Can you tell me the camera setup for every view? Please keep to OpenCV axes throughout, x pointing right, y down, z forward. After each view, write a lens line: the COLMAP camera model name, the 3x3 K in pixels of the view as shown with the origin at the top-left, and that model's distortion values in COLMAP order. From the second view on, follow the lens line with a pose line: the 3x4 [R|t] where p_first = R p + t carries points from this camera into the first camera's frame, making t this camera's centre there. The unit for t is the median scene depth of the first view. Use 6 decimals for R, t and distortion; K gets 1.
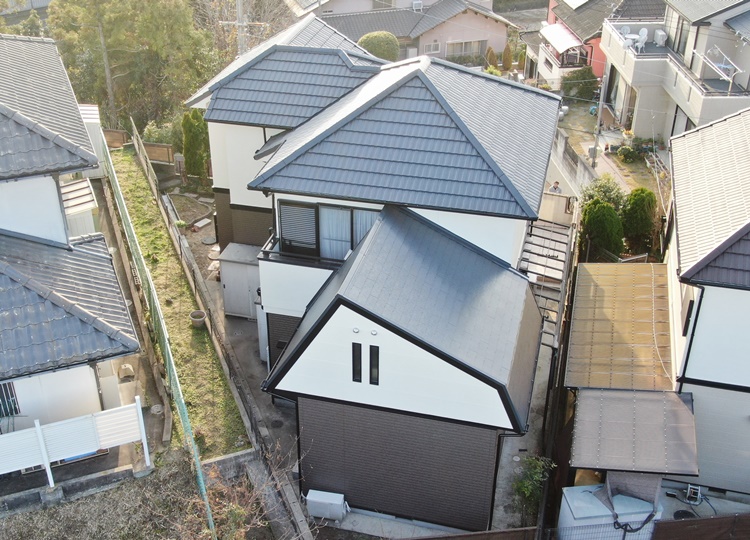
lens RADIAL K [[899.3, 0, 375.0], [0, 899.3, 270.0], [0, 0, 1]] dist [-0.023157, -0.013380]
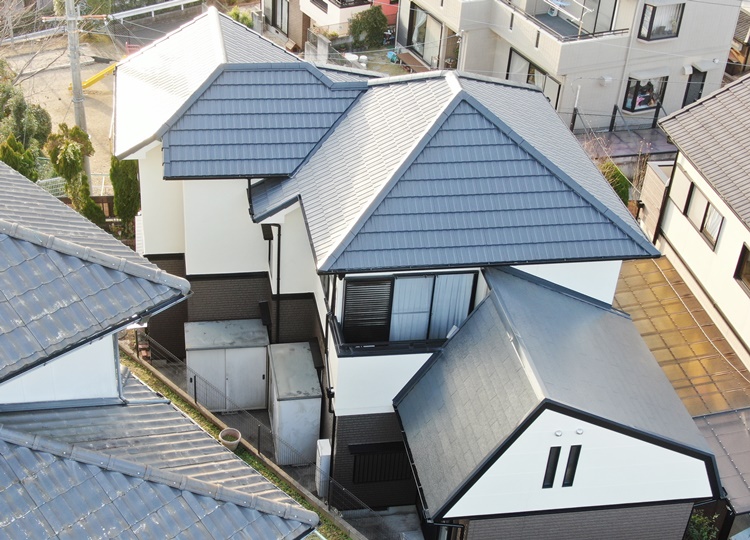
lens RADIAL K [[1085.0, 0, 375.0], [0, 1085.0, 270.0], [0, 0, 1]] dist [-0.000569, -0.053641]
pose [[0.905544, -0.179930, 0.384206, -0.457253], [0.154612, 0.983292, 0.096083, -0.176377], [-0.395075, -0.027605, 0.918234, 0.109337]]
